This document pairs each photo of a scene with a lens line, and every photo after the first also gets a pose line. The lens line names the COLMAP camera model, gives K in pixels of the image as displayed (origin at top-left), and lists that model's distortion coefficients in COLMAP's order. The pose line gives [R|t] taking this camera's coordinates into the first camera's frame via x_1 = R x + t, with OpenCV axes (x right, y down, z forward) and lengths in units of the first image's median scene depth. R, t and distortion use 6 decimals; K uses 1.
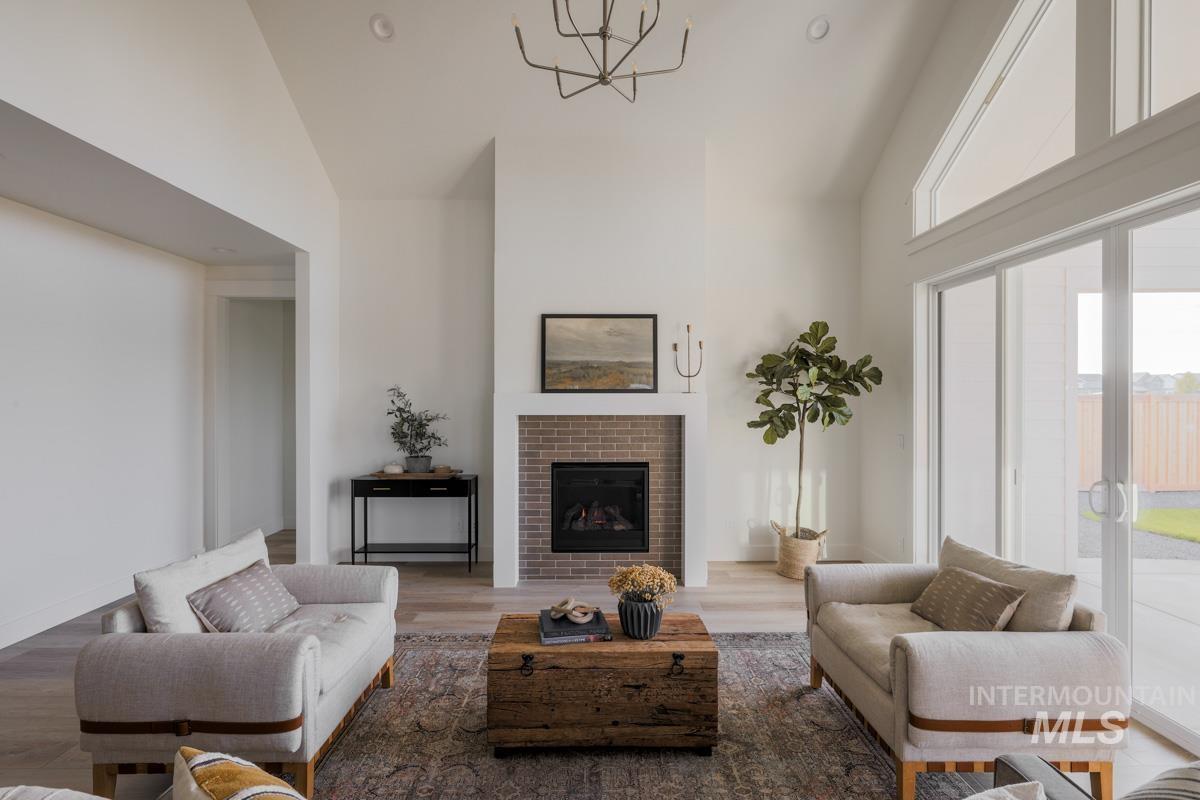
lens RADIAL K [[537.7, 0, 595.8], [0, 537.7, 397.5], [0, 0, 1]] dist [-0.001431, 0.000496]
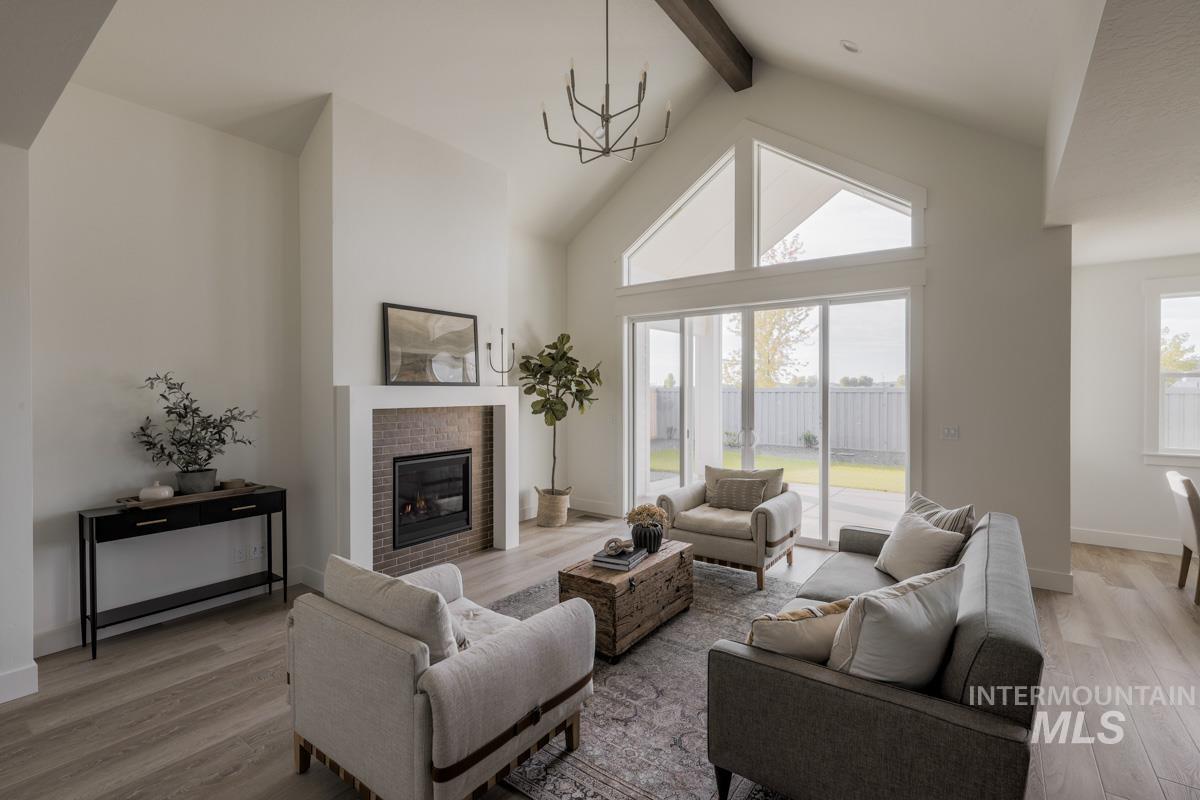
lens RADIAL K [[537.7, 0, 595.8], [0, 537.7, 397.5], [0, 0, 1]] dist [-0.001431, 0.000496]
pose [[0.595244, -0.011793, 0.803458, -0.641981], [0.001566, 0.999907, 0.013517, 0.000535], [-0.803543, -0.006787, 0.595207, 0.133322]]
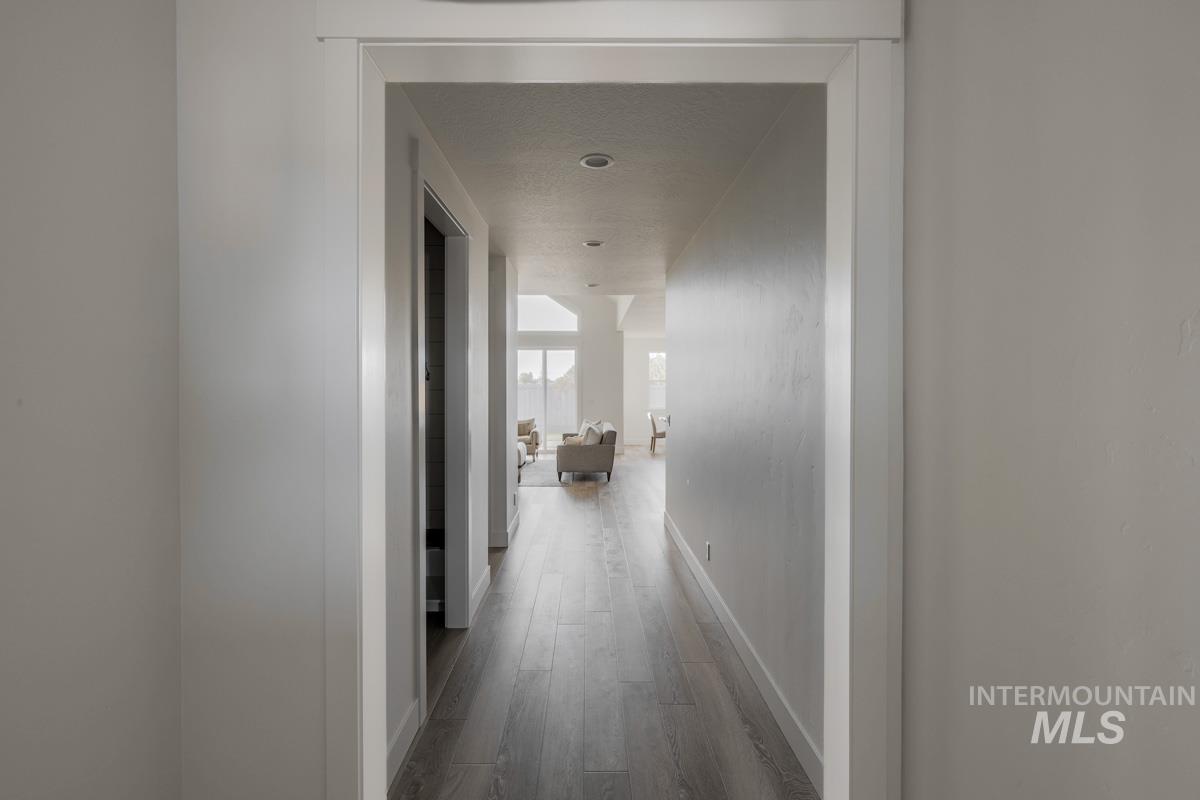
lens RADIAL K [[531.5, 0, 596.6], [0, 531.5, 397.4], [0, 0, 1]] dist [-0.001503, 0.000375]
pose [[-0.018339, -0.015765, 0.999708, -2.111458], [-0.000164, 0.999876, 0.015765, 0.016010], [-0.999832, 0.000126, -0.018339, 0.214569]]
